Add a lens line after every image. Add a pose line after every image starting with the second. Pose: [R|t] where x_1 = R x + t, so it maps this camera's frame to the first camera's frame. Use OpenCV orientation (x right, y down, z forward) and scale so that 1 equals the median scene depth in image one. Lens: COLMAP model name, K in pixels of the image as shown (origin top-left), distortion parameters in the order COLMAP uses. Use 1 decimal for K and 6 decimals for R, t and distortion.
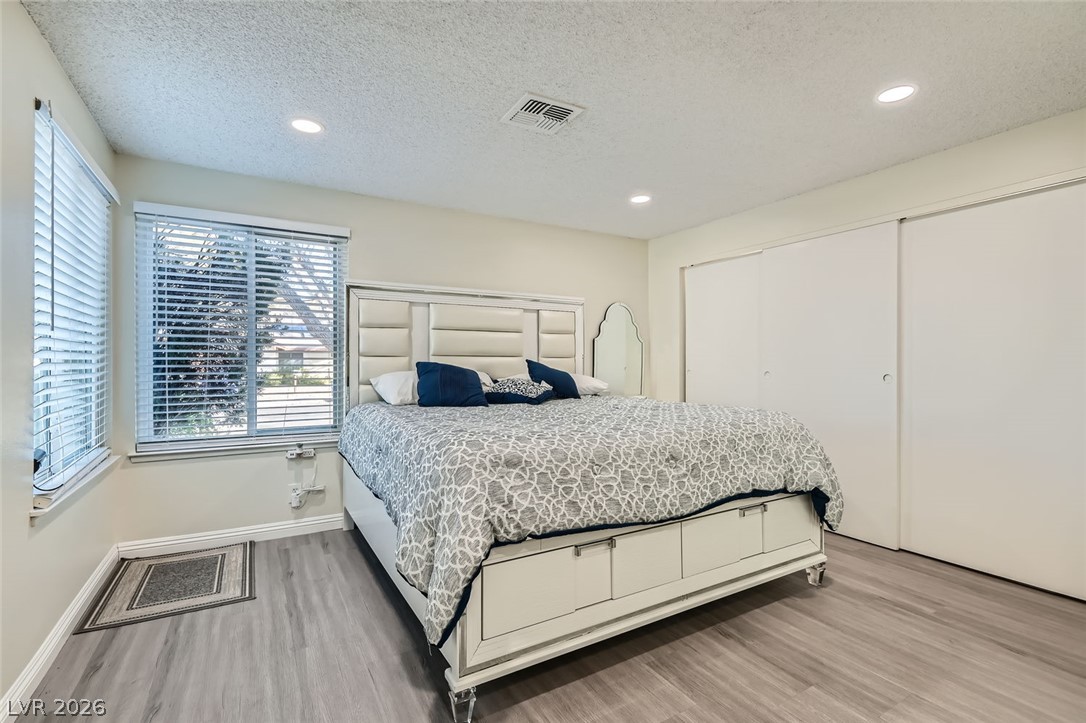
lens RADIAL K [[500.5, 0, 540.9], [0, 500.5, 364.5], [0, 0, 1]] dist [0.002780, -0.000296]
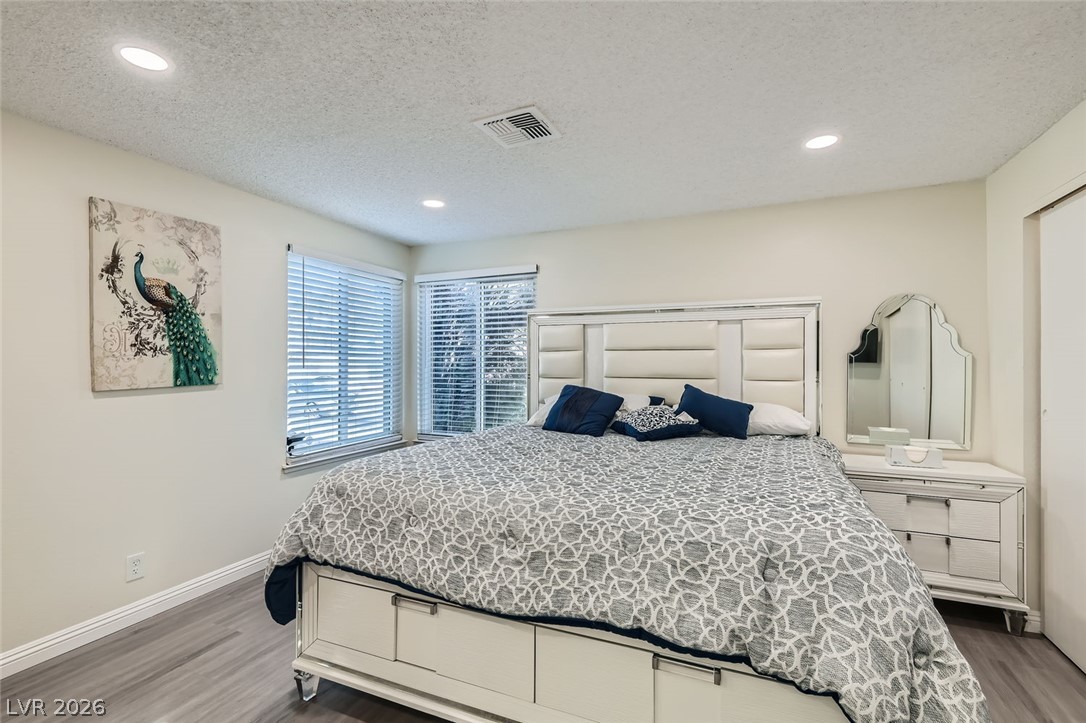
lens RADIAL K [[500.5, 0, 540.9], [0, 500.5, 364.5], [0, 0, 1]] dist [0.002780, -0.000296]
pose [[0.581143, -0.000376, -0.813801, 0.904198], [-0.003104, 0.999992, -0.002678, -0.071245], [0.813795, 0.004082, 0.581137, 0.585089]]
